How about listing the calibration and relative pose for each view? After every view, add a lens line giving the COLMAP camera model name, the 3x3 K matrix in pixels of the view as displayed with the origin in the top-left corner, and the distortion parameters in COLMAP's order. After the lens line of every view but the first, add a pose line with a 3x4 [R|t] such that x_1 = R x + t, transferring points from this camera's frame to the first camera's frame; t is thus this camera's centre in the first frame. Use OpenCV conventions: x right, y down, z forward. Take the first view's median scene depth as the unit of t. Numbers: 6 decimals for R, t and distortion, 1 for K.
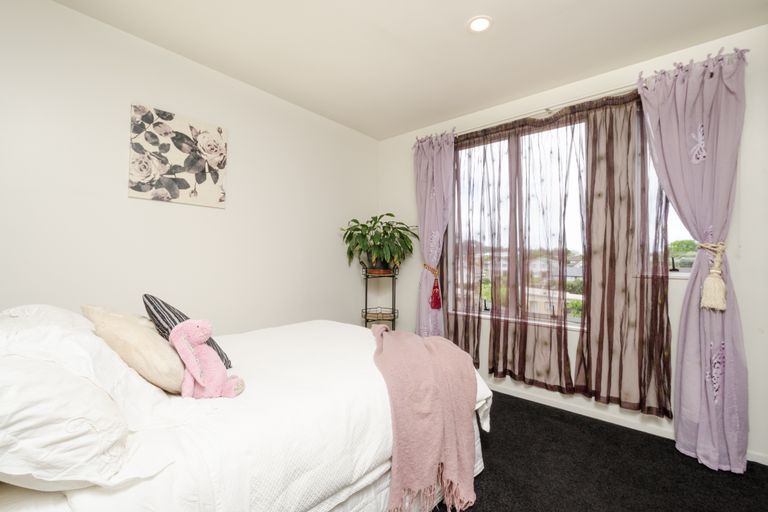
lens RADIAL K [[346.2, 0, 384.1], [0, 346.2, 258.4], [0, 0, 1]] dist [0.000330, 0.000039]
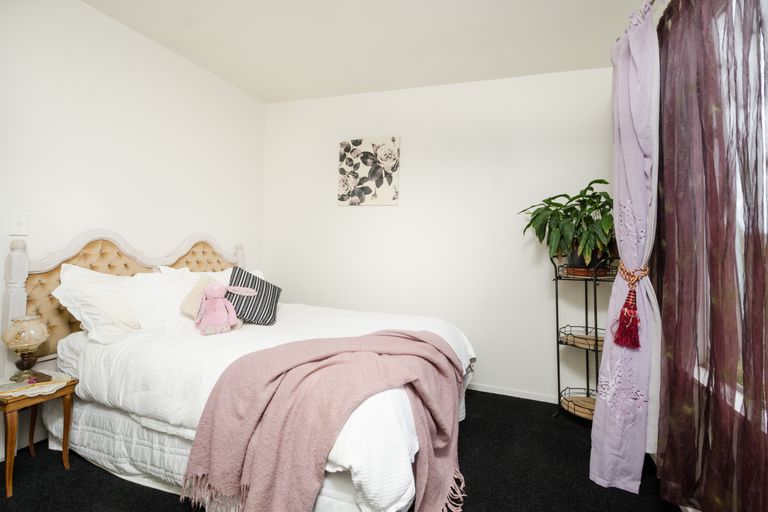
lens RADIAL K [[346.2, 0, 384.2], [0, 346.2, 248.7], [0, 0, 1]] dist [0.000330, 0.000039]
pose [[0.366200, 0.001121, -0.930535, 0.662751], [-0.023017, 0.999704, -0.007854, 0.013173], [0.930251, 0.024294, 0.366118, 0.597121]]
